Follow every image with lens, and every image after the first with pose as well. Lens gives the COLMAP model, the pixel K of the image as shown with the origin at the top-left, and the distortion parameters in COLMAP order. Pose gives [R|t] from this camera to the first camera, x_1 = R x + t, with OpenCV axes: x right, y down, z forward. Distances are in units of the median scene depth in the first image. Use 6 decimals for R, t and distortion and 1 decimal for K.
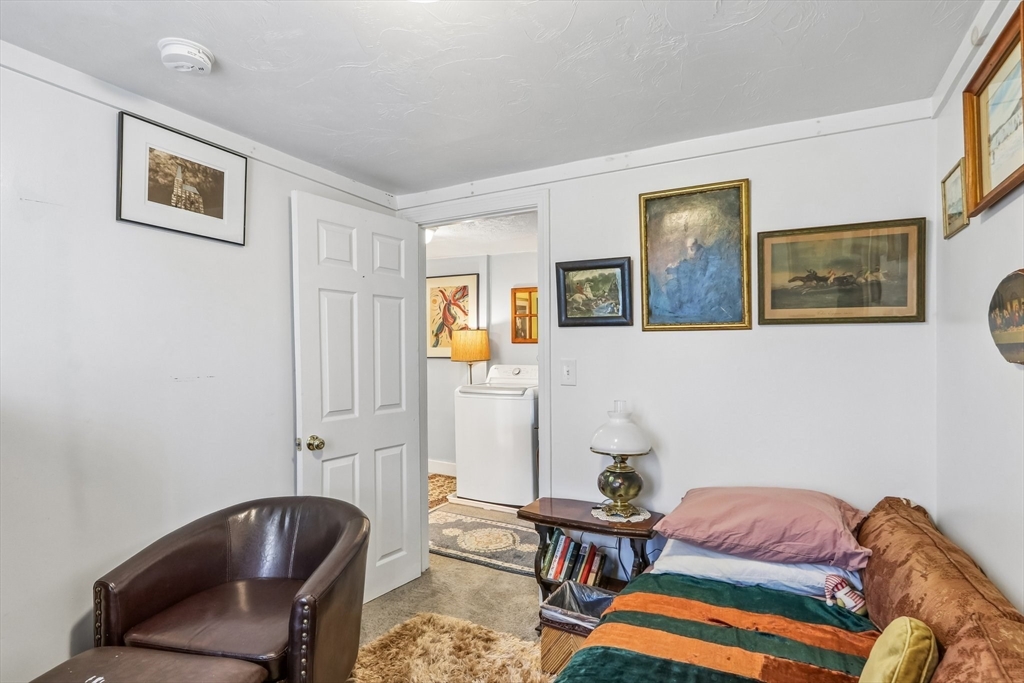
lens RADIAL K [[508.3, 0, 509.7], [0, 508.3, 343.8], [0, 0, 1]] dist [-0.003124, -0.000356]
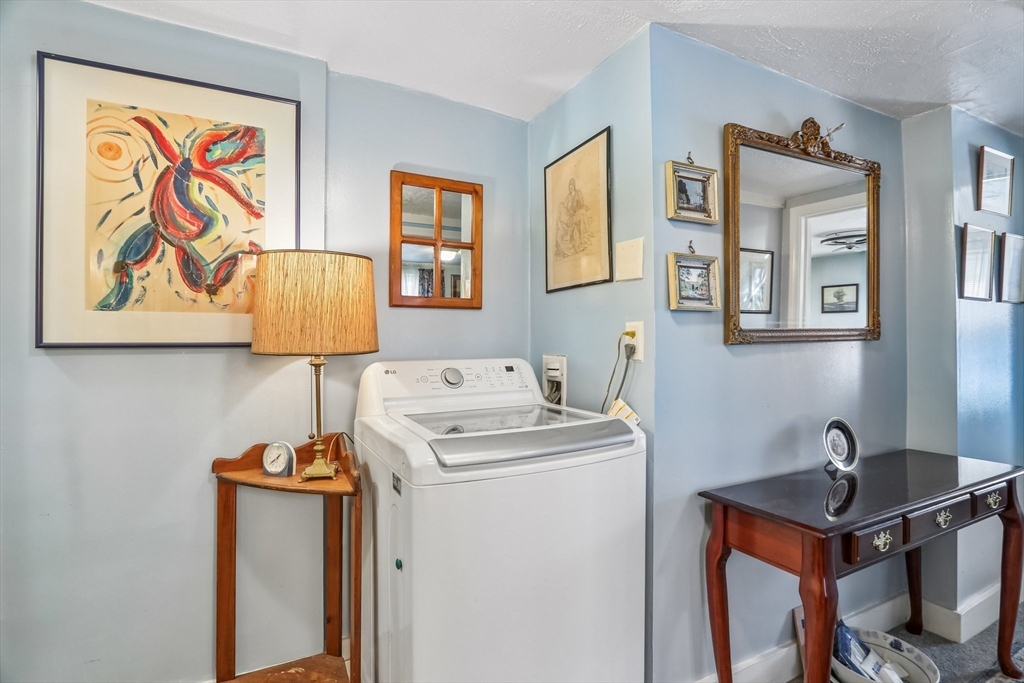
lens RADIAL K [[481.7, 0, 510.2], [0, 481.7, 334.6], [0, 0, 1]] dist [-0.012261, 0.002200]
pose [[0.611846, 0.010017, 0.790913, -0.226305], [-0.010142, 0.999937, -0.004818, 0.020028], [-0.790912, -0.005074, 0.611909, 0.668251]]
